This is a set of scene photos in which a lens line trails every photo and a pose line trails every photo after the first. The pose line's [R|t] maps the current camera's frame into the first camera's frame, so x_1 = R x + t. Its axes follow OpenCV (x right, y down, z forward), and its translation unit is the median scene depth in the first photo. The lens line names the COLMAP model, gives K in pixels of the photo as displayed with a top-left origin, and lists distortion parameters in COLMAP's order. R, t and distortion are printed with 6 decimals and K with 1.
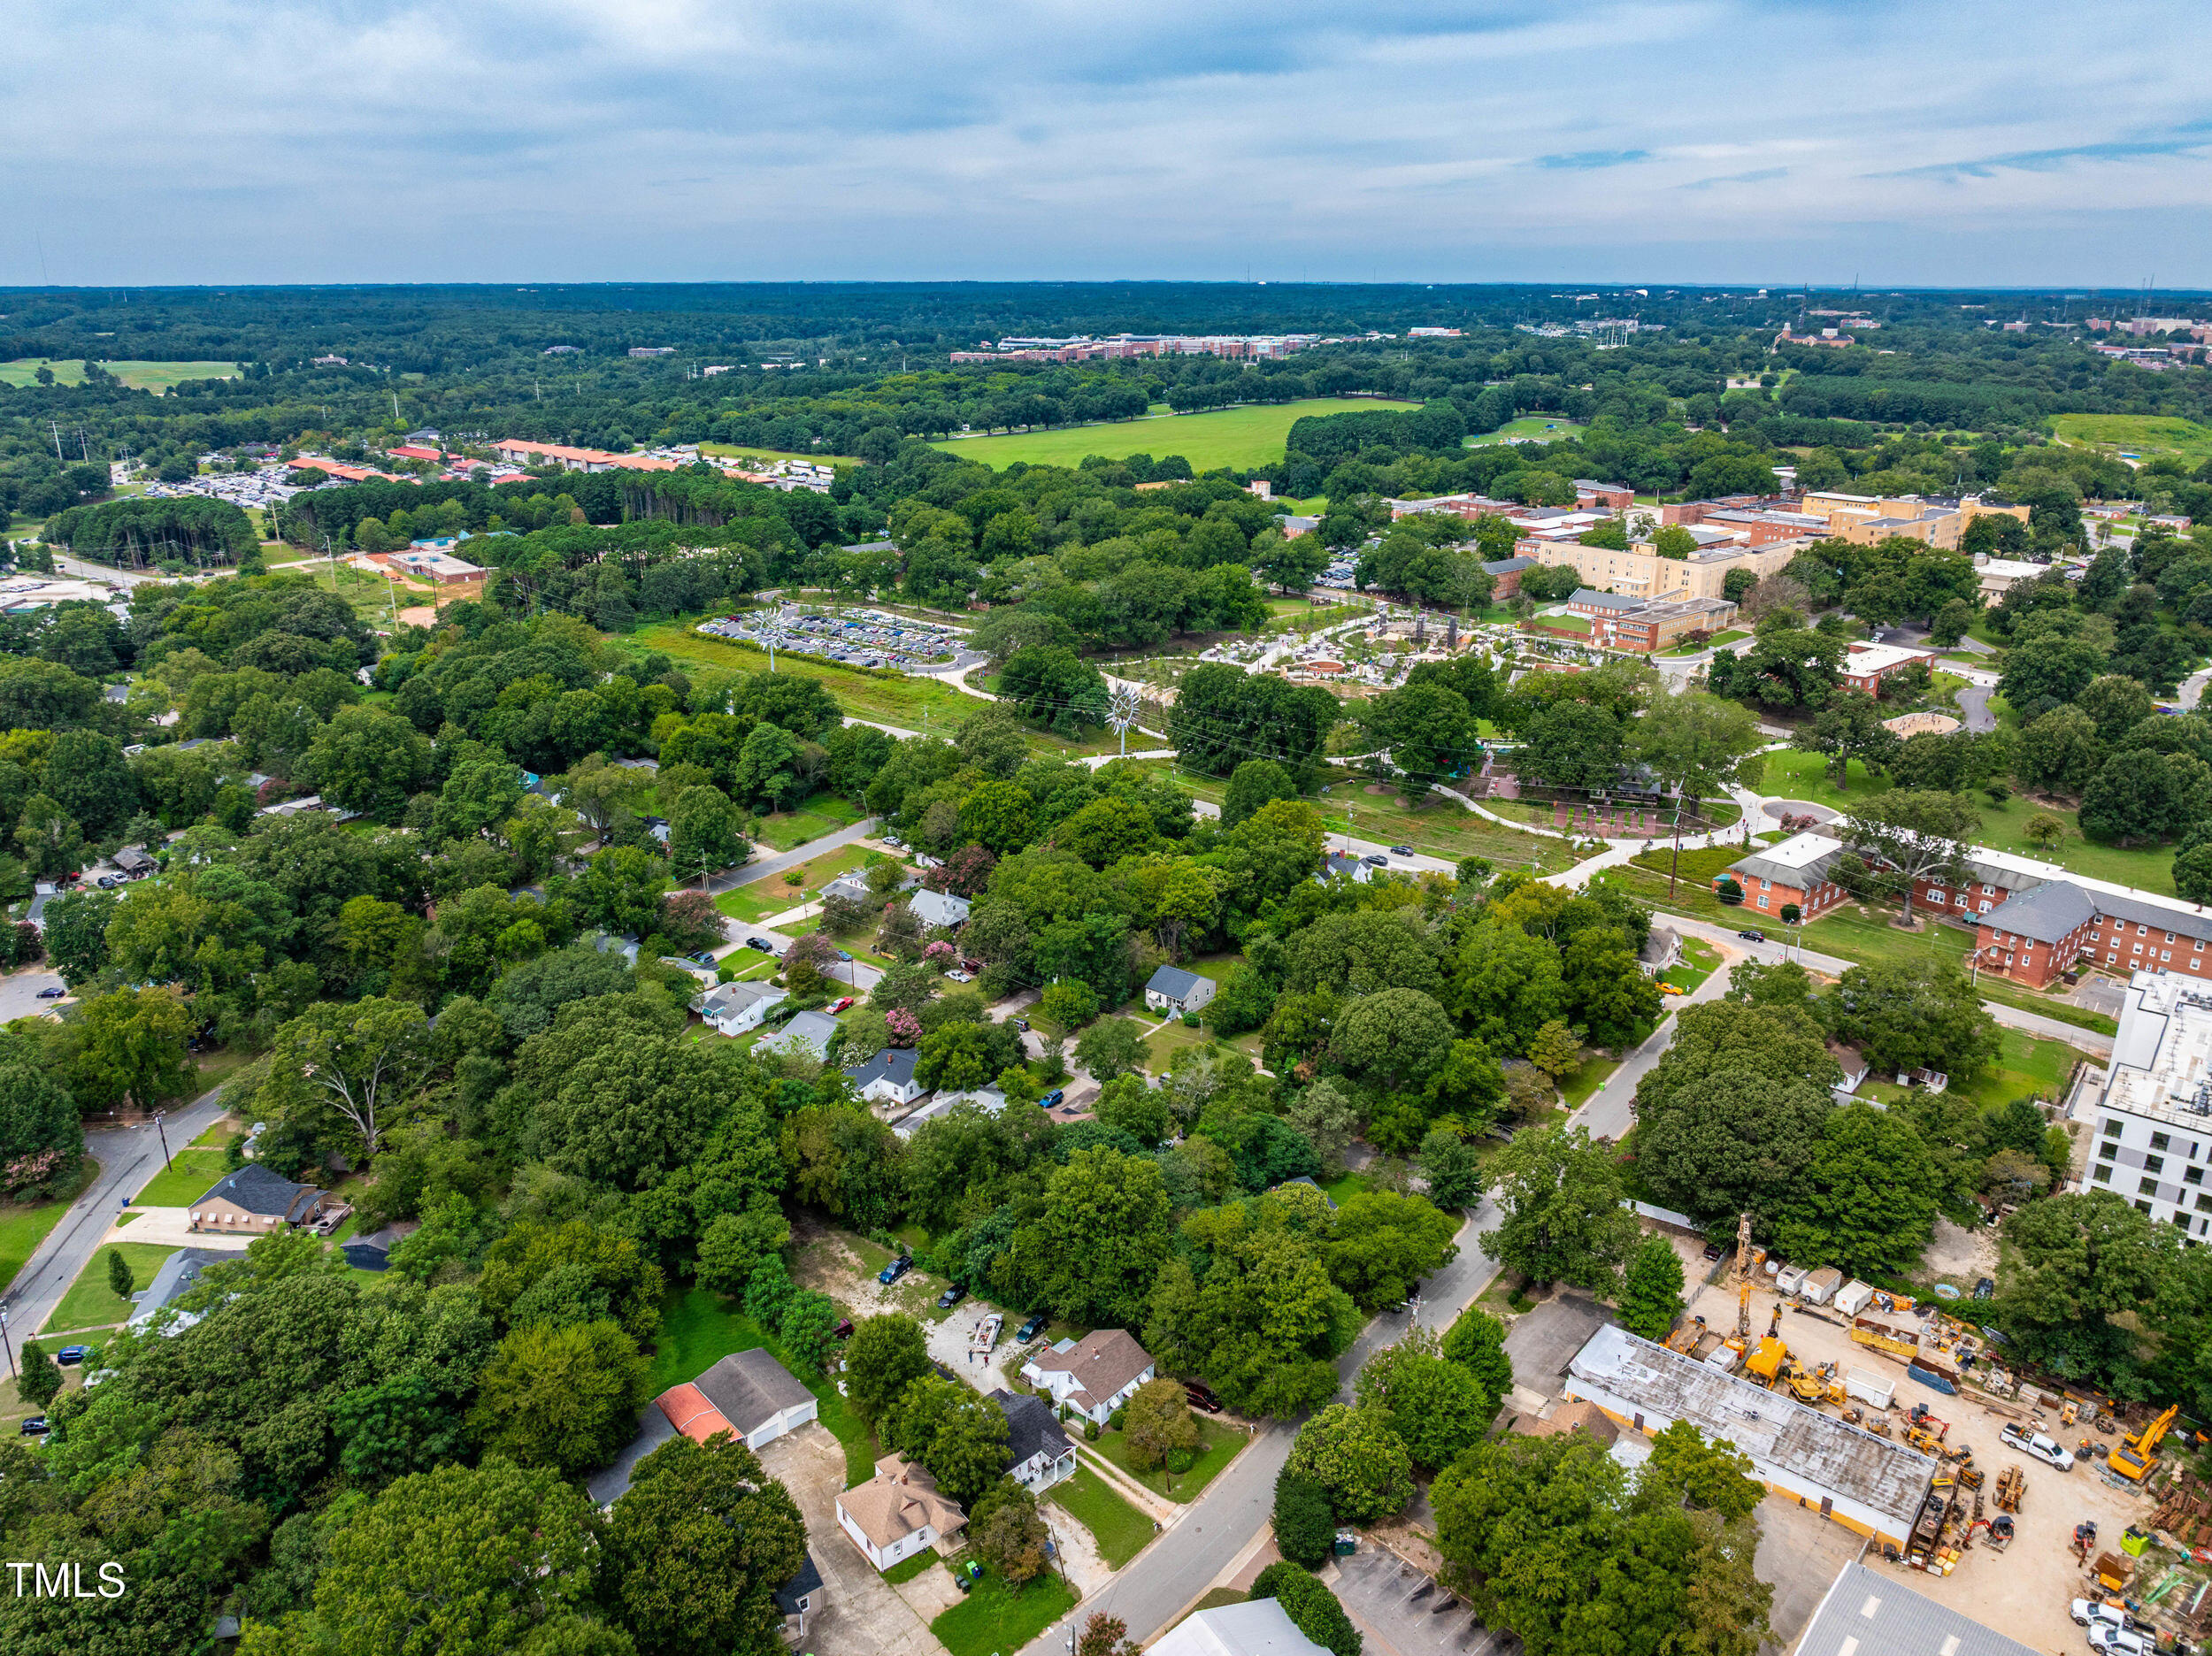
lens RADIAL K [[1577.4, 0, 1105.8], [0, 1577.4, 837.7], [0, 0, 1]] dist [-0.030675, 0.013828]
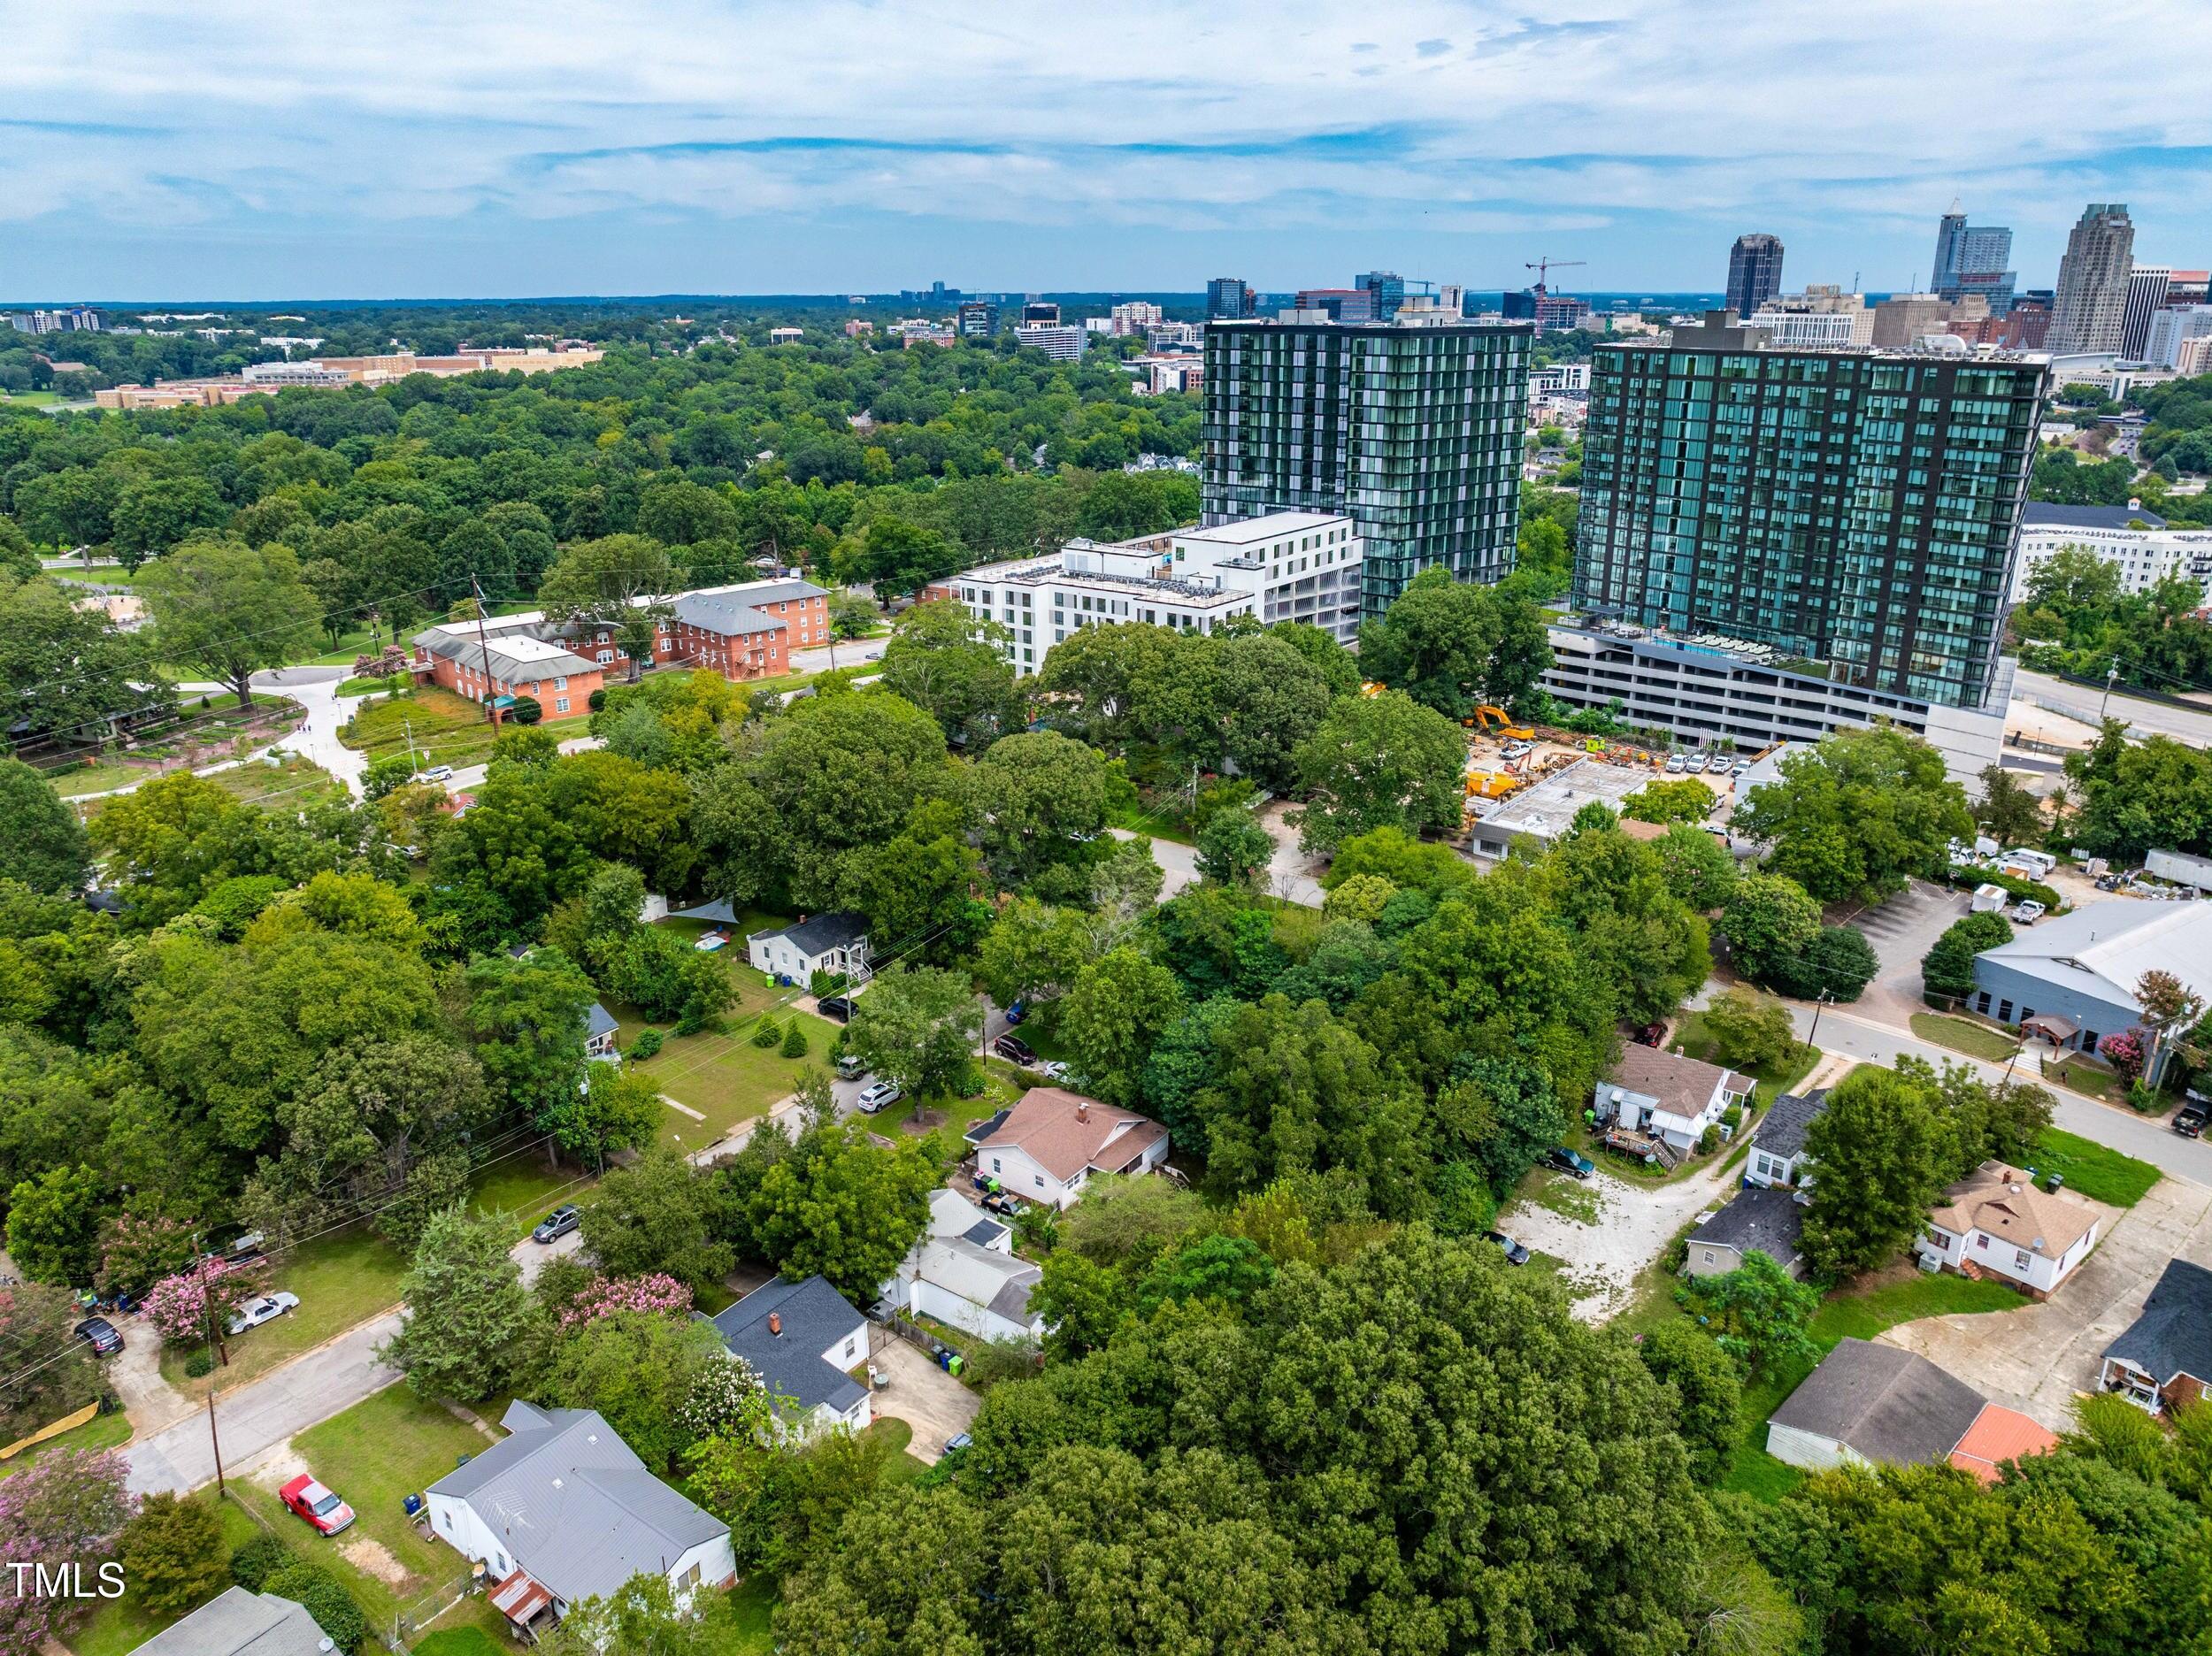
lens RADIAL K [[1554.3, 0, 1107.0], [0, 1554.3, 824.9], [0, 0, 1]] dist [-0.033490, 0.018957]
pose [[-0.032182, -0.325878, 0.944864, -0.301377], [0.342635, 0.884472, 0.316719, -0.049705], [-0.938917, 0.333936, 0.083193, 0.511767]]
